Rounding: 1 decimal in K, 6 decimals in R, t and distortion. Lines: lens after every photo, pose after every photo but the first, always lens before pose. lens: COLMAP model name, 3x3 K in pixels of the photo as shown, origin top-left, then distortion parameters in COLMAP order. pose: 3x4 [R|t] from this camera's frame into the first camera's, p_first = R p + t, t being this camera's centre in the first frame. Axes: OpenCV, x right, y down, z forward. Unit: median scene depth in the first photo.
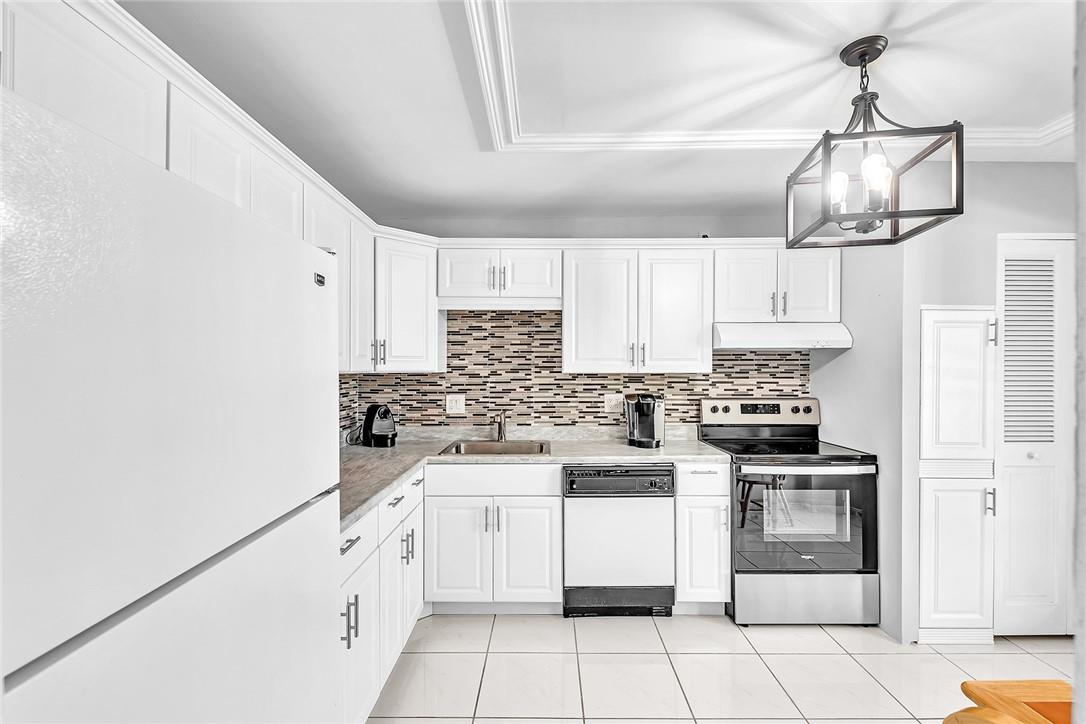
lens RADIAL K [[491.6, 0, 540.0], [0, 491.6, 366.2], [0, 0, 1]] dist [0.005664, -0.006949]
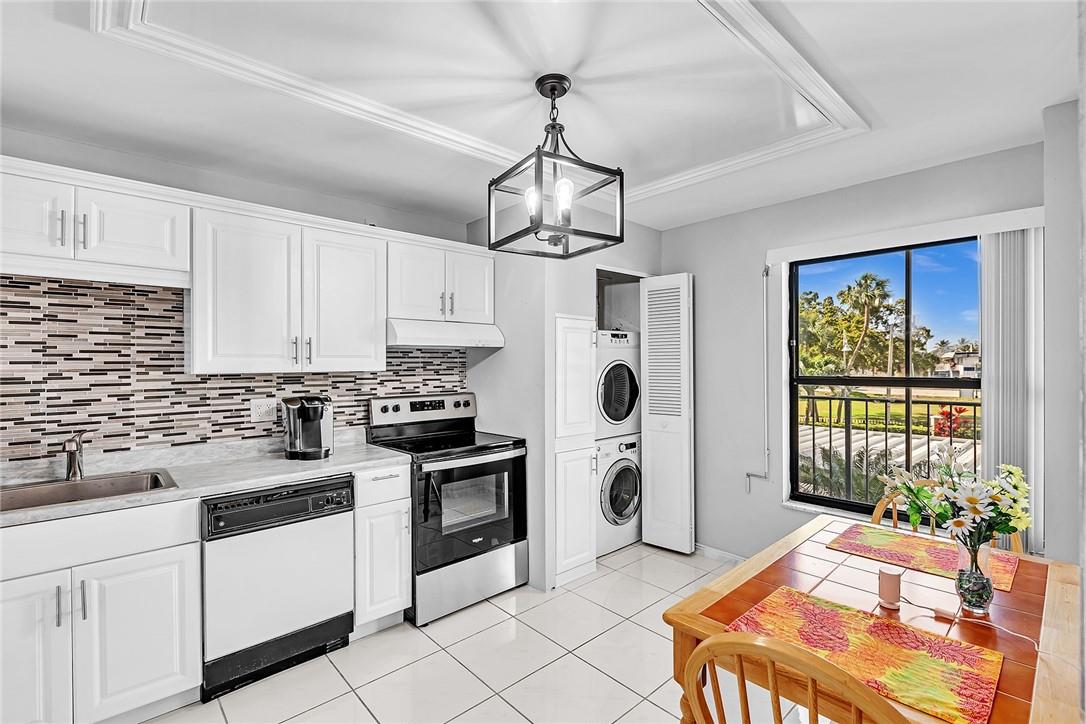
lens RADIAL K [[491.6, 0, 548.1], [0, 491.6, 363.6], [0, 0, 1]] dist [0.005664, -0.006949]
pose [[0.728133, -0.004256, 0.685423, -0.068766], [0.005745, 0.999983, 0.000106, 0.001426], [-0.685412, 0.003861, 0.728145, 0.091638]]
